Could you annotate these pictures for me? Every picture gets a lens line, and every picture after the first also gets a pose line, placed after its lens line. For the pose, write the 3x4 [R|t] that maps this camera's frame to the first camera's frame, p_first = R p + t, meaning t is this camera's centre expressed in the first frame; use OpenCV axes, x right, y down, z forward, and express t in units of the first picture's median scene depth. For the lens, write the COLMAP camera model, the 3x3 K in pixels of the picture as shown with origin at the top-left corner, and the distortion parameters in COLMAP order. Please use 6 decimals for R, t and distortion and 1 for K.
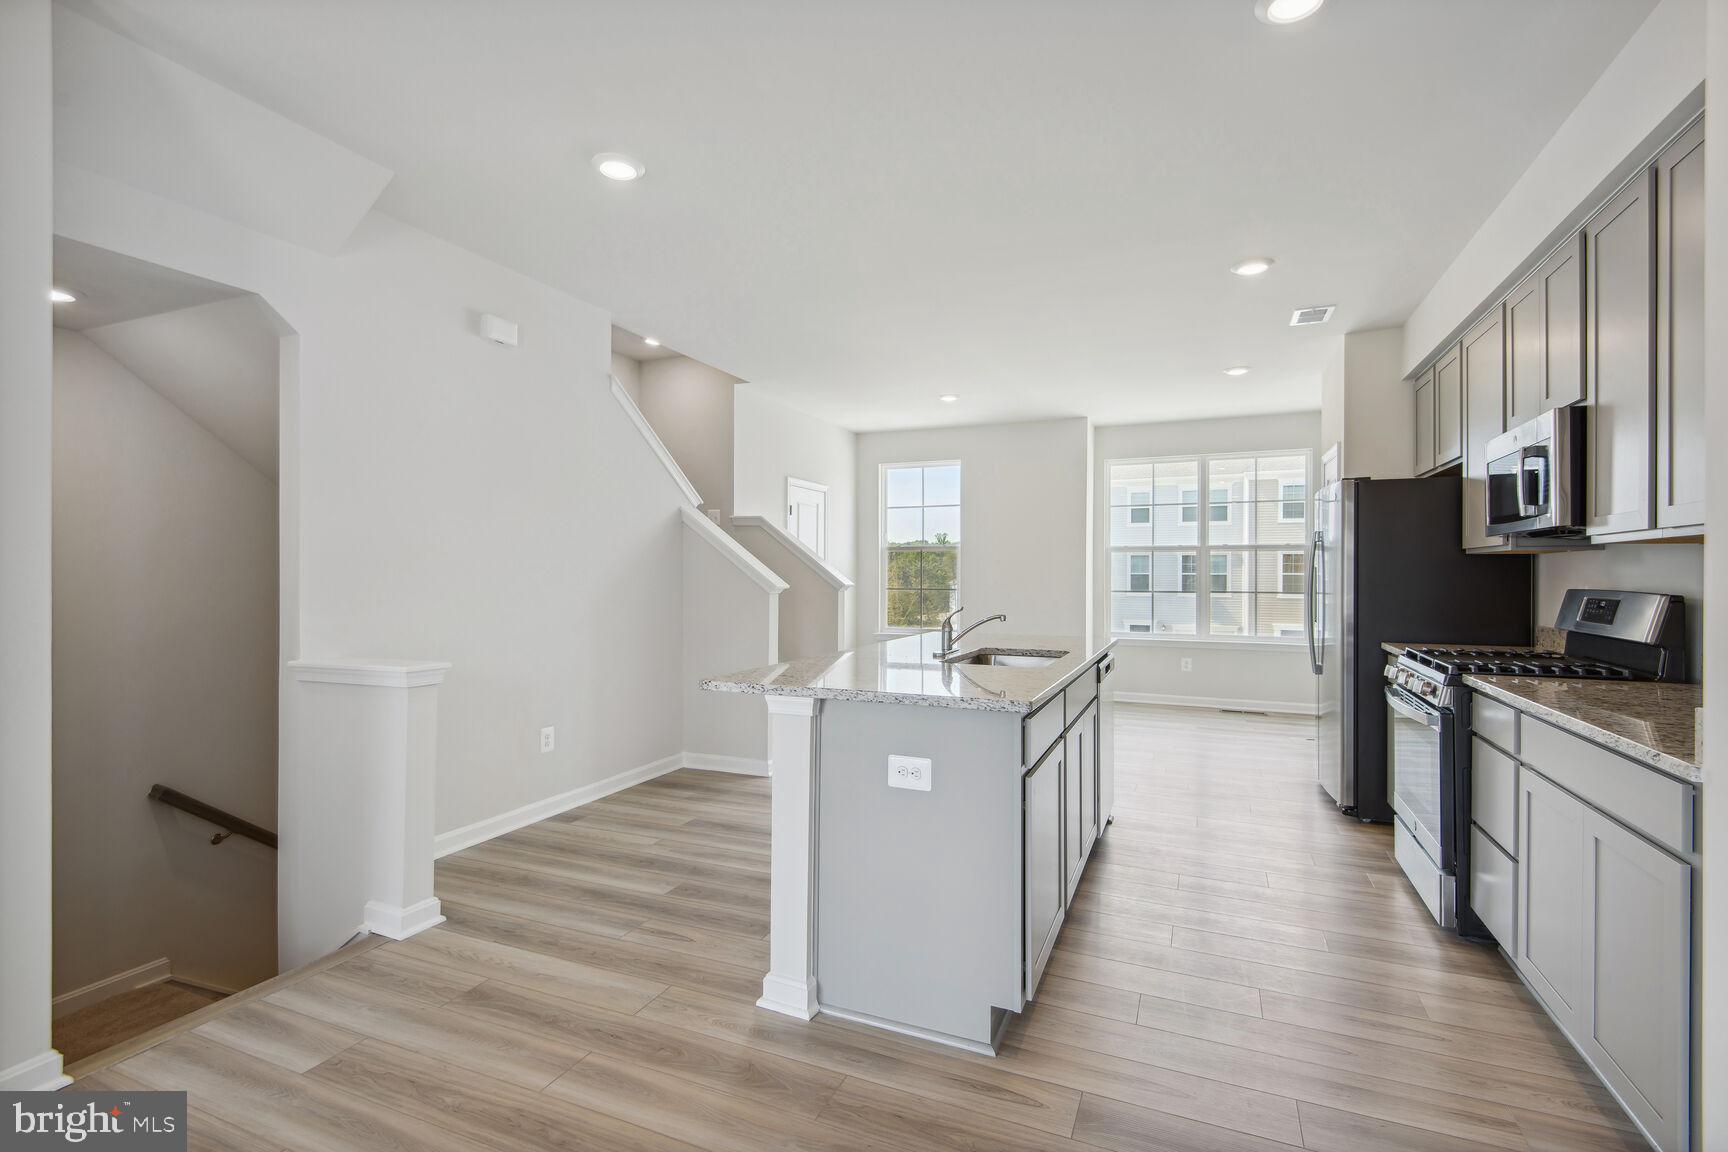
lens RADIAL K [[802.3, 0, 864.5], [0, 802.3, 573.4], [0, 0, 1]] dist [0.019853, -0.003540]
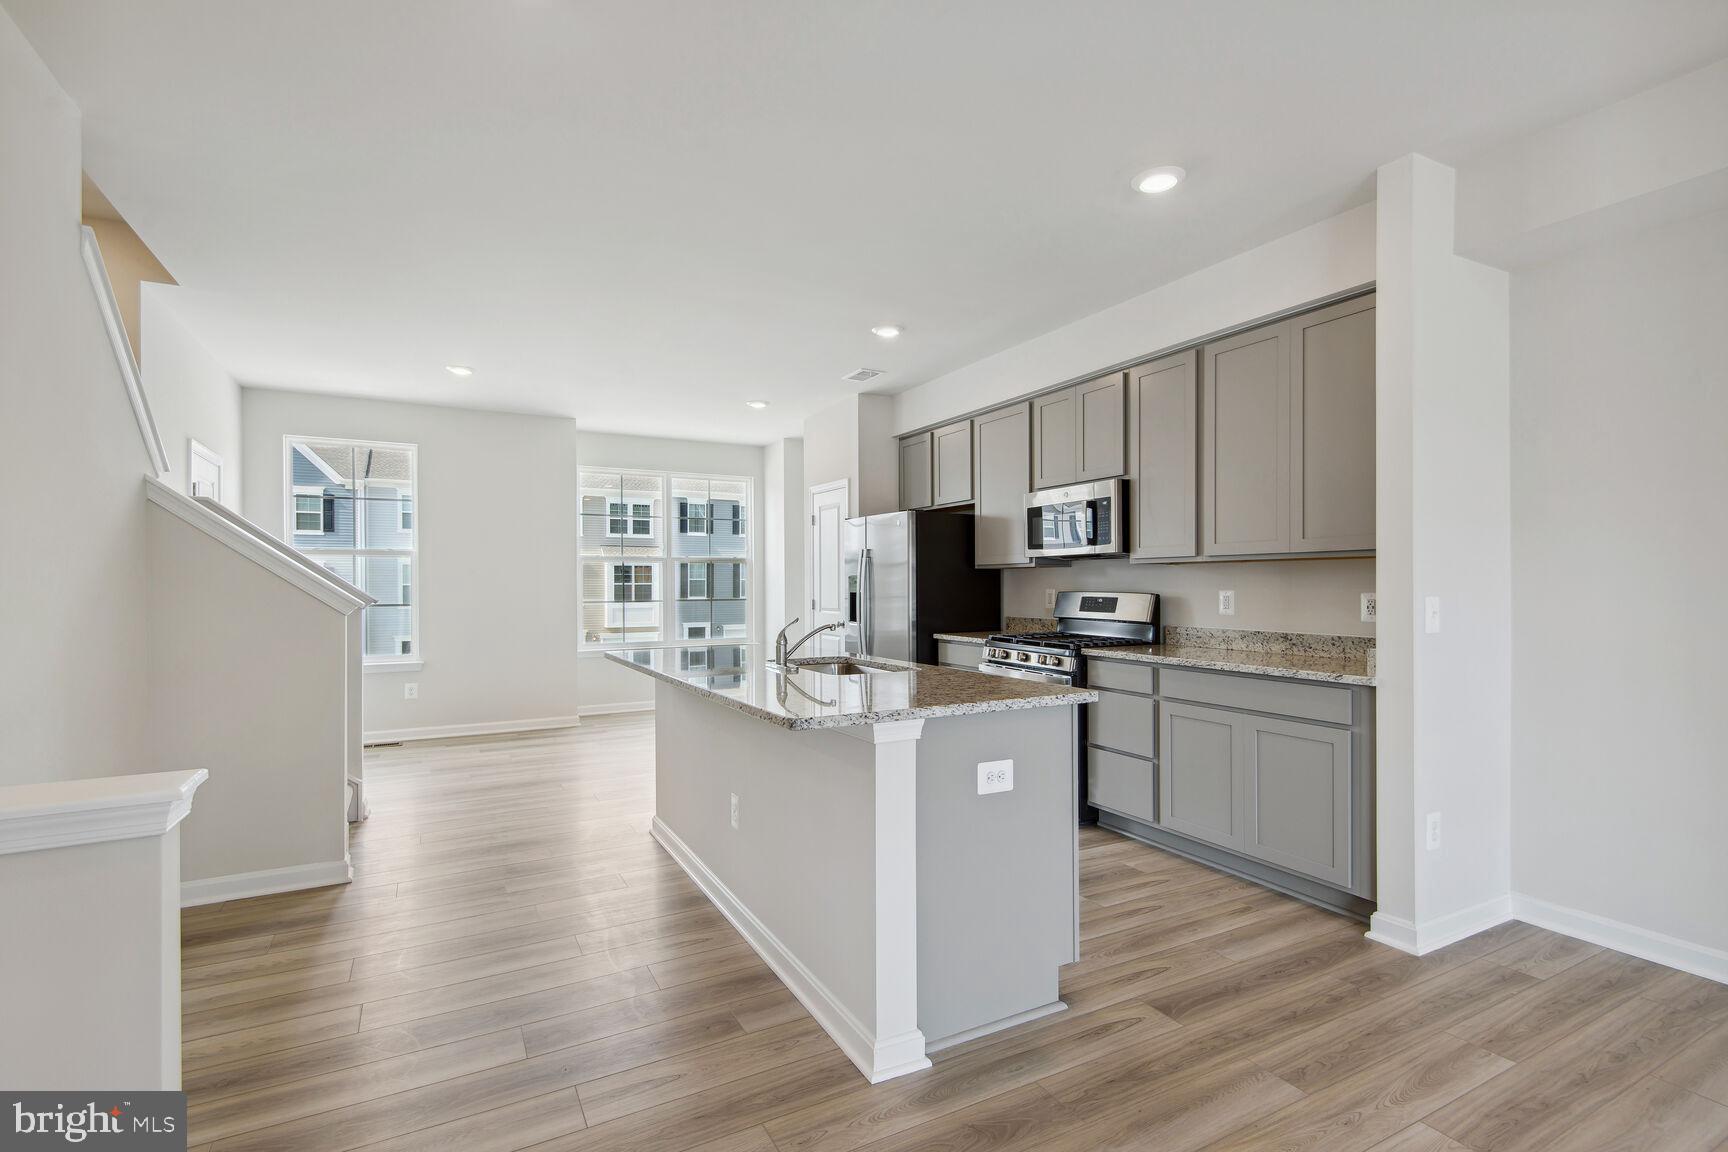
lens RADIAL K [[802.3, 0, 865.0], [0, 802.3, 578.5], [0, 0, 1]] dist [0.019853, -0.003540]
pose [[0.622972, -0.000540, 0.782244, -0.801865], [0.005499, 0.999978, -0.003690, -0.003848], [-0.782224, 0.006601, 0.622962, 0.453965]]
